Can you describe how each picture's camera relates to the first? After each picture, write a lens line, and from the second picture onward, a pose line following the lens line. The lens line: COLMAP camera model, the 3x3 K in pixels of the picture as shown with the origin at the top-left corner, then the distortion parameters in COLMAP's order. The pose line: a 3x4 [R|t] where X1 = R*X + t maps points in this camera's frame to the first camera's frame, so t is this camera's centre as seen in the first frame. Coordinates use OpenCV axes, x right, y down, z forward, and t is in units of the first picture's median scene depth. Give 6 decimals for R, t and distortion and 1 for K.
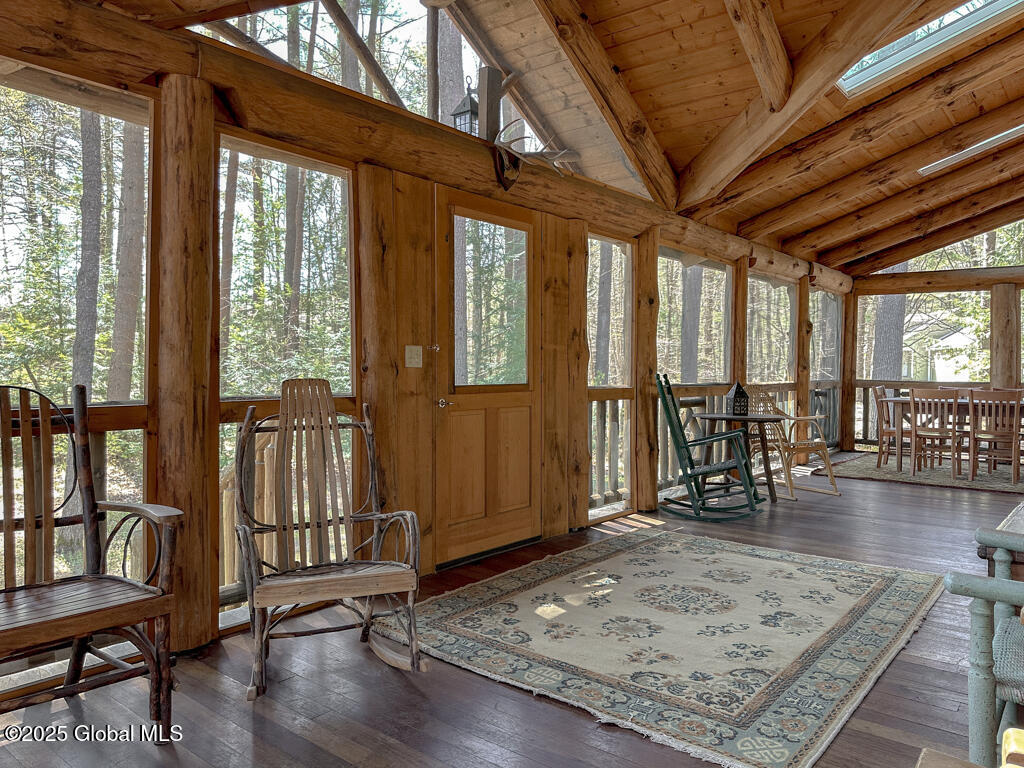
lens RADIAL K [[733.3, 0, 512.0], [0, 733.3, 384.0], [0, 0, 1]] dist [0.134575, -0.159129]
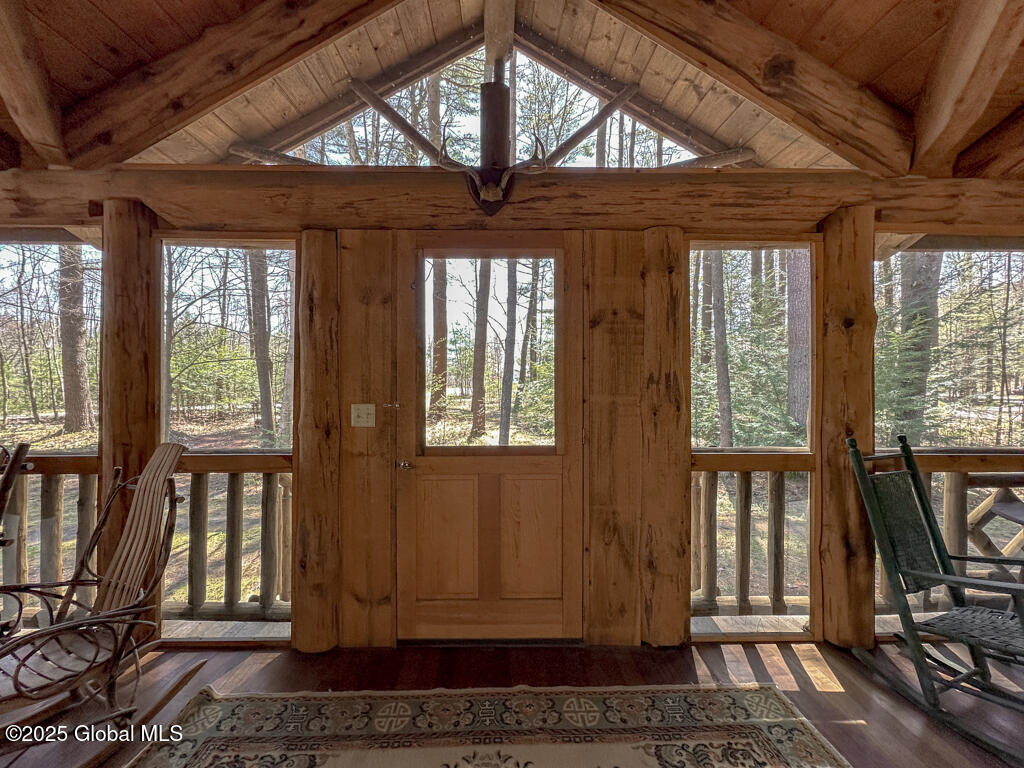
lens RADIAL K [[419.6, 0, 511.3], [0, 419.6, 374.4], [0, 0, 1]] dist [-0.003786, -0.000145]
pose [[0.645139, 0.000731, -0.764065, 0.328875], [-0.013188, 0.999861, -0.010178, -0.070922], [0.763952, 0.016642, 0.645059, 0.641553]]
